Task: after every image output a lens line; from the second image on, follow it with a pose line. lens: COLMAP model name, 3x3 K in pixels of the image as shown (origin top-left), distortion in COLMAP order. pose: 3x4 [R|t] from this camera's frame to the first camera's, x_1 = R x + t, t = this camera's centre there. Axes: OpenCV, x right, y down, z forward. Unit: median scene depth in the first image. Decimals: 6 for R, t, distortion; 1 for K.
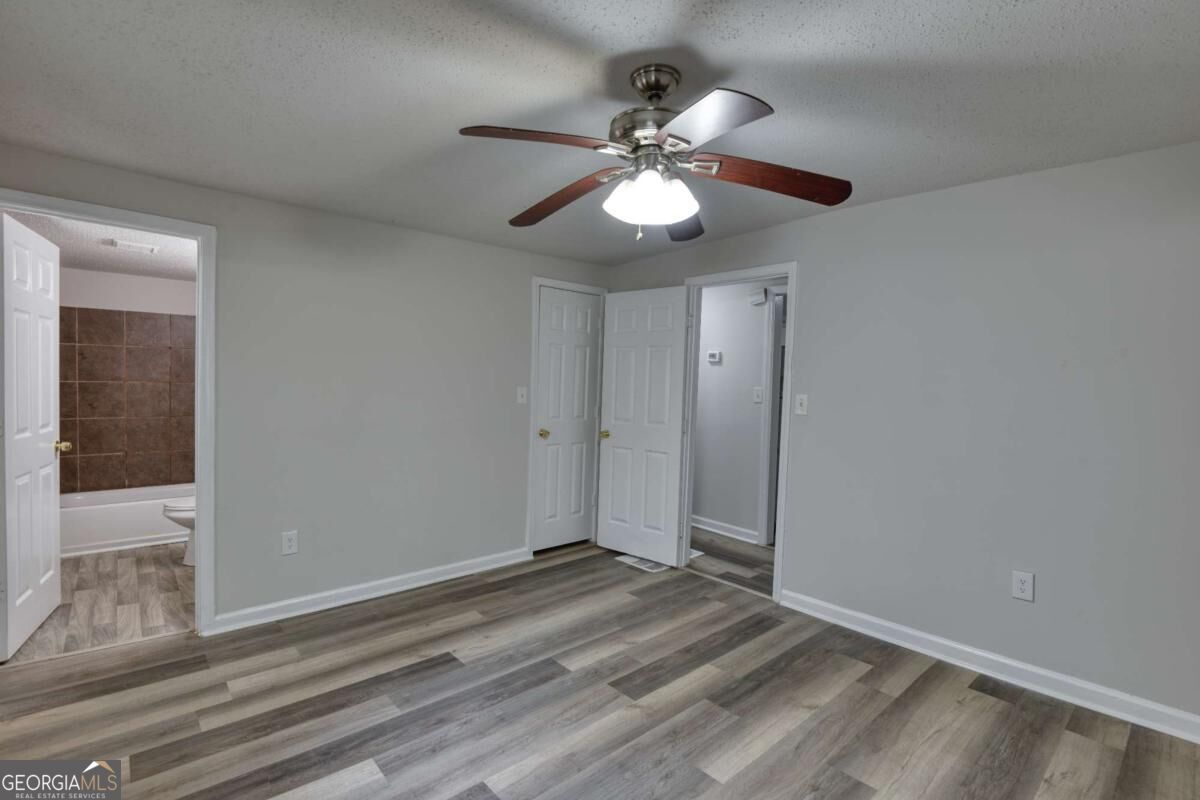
lens RADIAL K [[554.0, 0, 637.9], [0, 554.0, 415.6], [0, 0, 1]] dist [-0.004278, -0.001301]
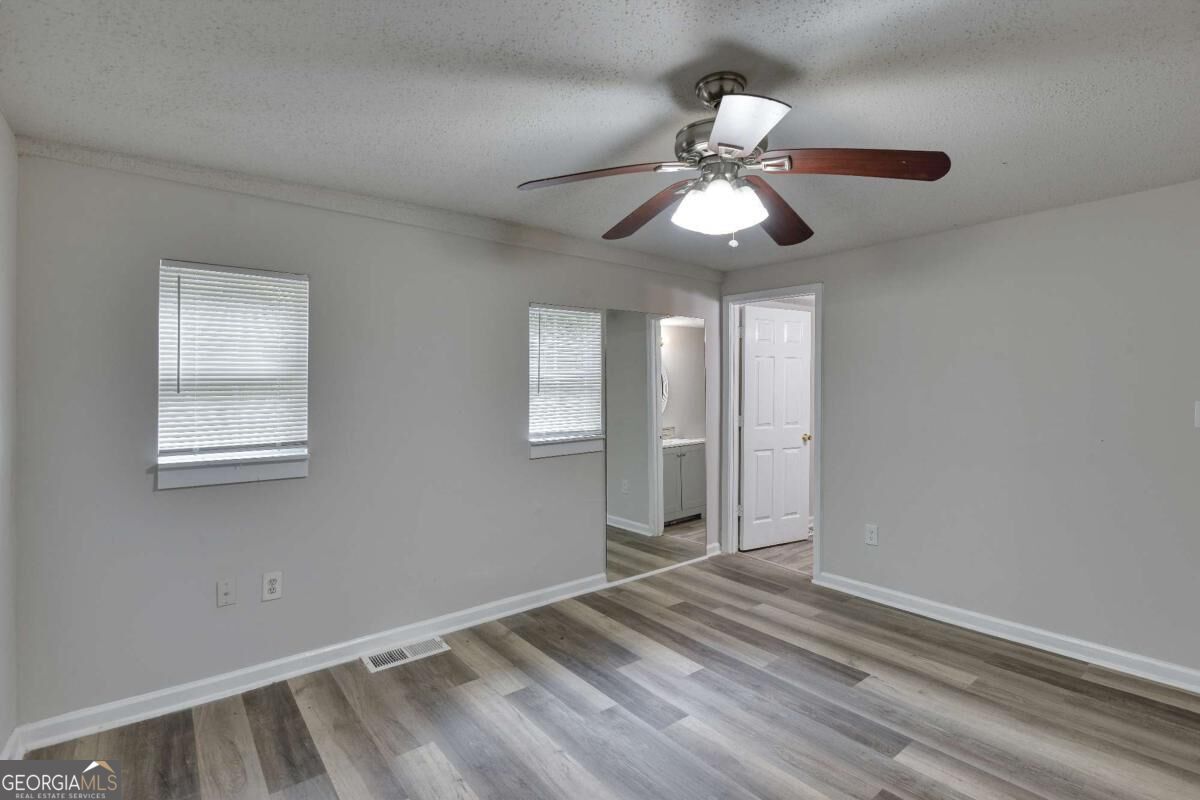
lens RADIAL K [[577.9, 0, 582.9], [0, 577.9, 393.3], [0, 0, 1]] dist [-0.006236, -0.001005]
pose [[-0.121647, -0.014811, -0.992463, 0.758544], [-0.053547, 0.998531, -0.008338, -0.023680], [0.991128, 0.052129, -0.122261, 0.646594]]
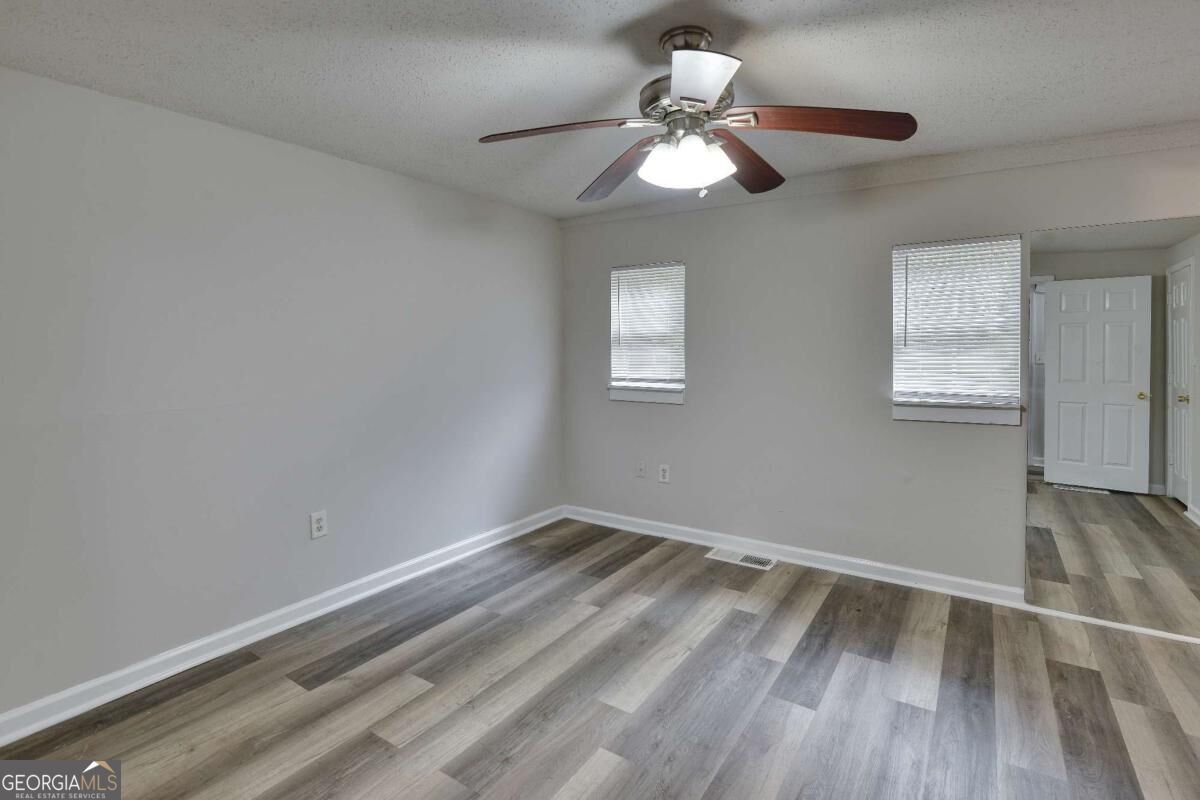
lens RADIAL K [[559.4, 0, 597.9], [0, 559.4, 359.5], [0, 0, 1]] dist [-0.007135, -0.001504]
pose [[-0.979681, -0.016137, -0.199914, 0.271539], [-0.031383, 0.996814, 0.073331, -0.070732], [0.198094, 0.078115, -0.977066, 1.414182]]
